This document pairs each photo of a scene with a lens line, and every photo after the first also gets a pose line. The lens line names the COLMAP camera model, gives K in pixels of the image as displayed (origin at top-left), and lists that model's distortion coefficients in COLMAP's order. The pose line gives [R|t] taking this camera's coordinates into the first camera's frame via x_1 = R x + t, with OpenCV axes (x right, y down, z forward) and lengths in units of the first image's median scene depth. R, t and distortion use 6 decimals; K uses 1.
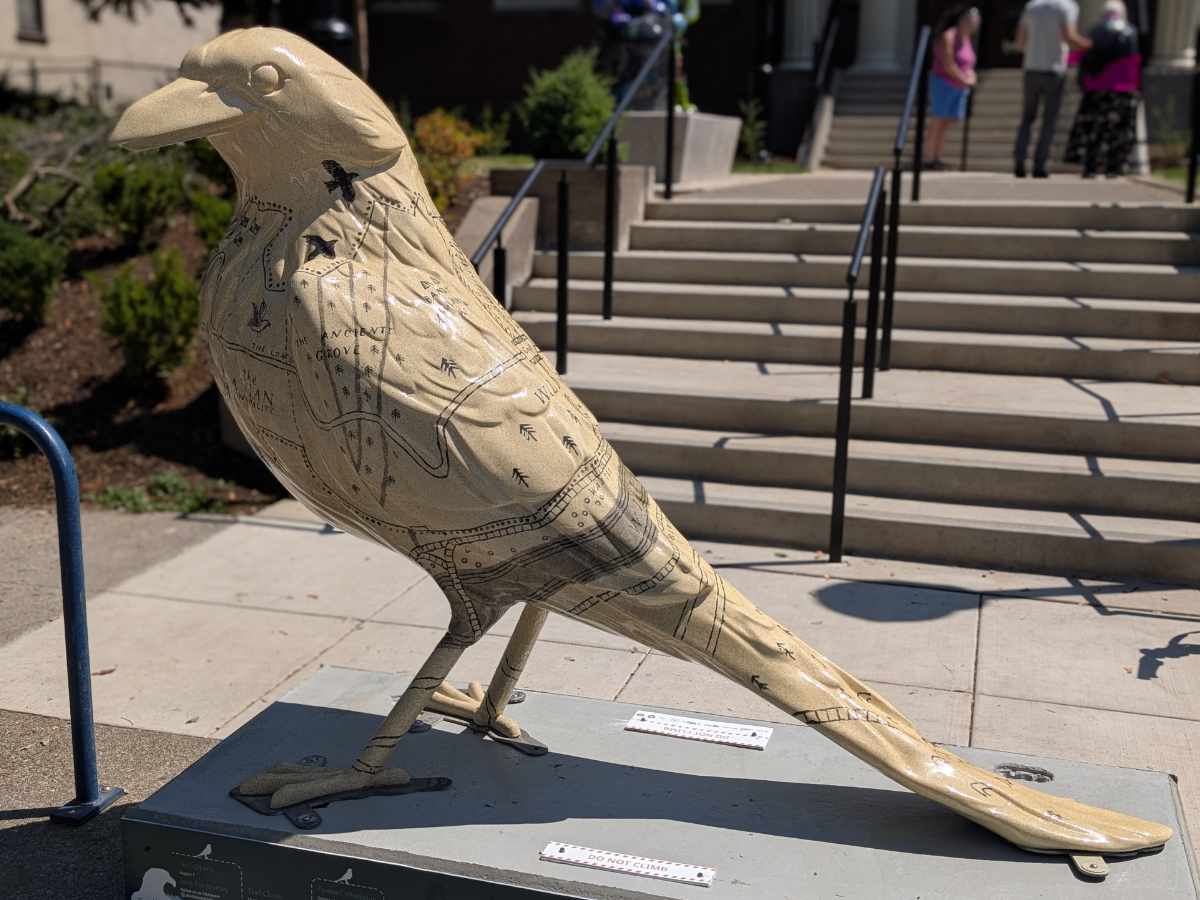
lens RADIAL K [[1239.6, 0, 600.0], [0, 1239.6, 450.0], [0, 0, 1]] dist [0.052836, -0.008545]
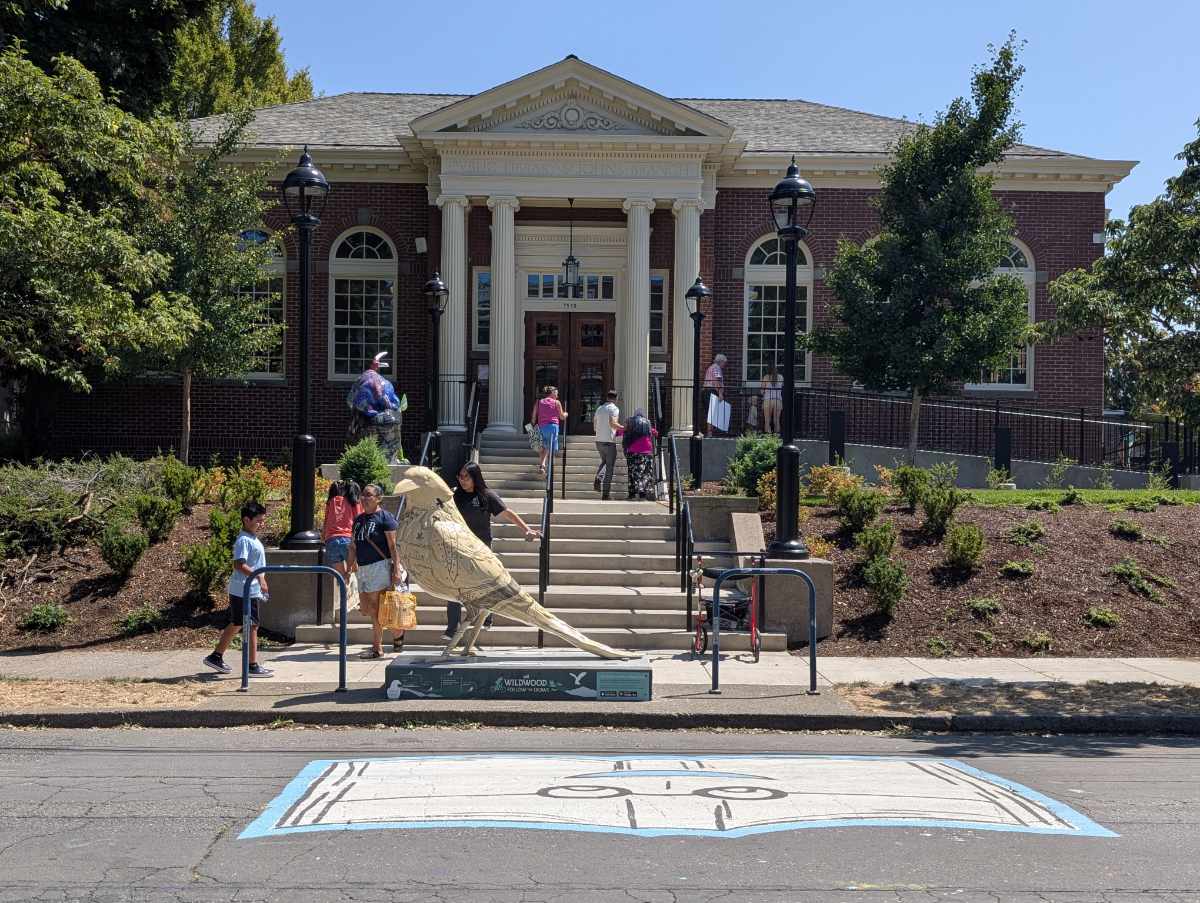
lens RADIAL K [[1983.8, 0, 600.0], [0, 1983.8, 451.5], [0, 0, 1]] dist [0.125005, -0.520345]
pose [[0.949118, 0.009894, 0.314764, -1.697948], [0.065445, 0.971488, -0.227876, 1.092943], [-0.308044, 0.236881, 0.921410, -4.993188]]
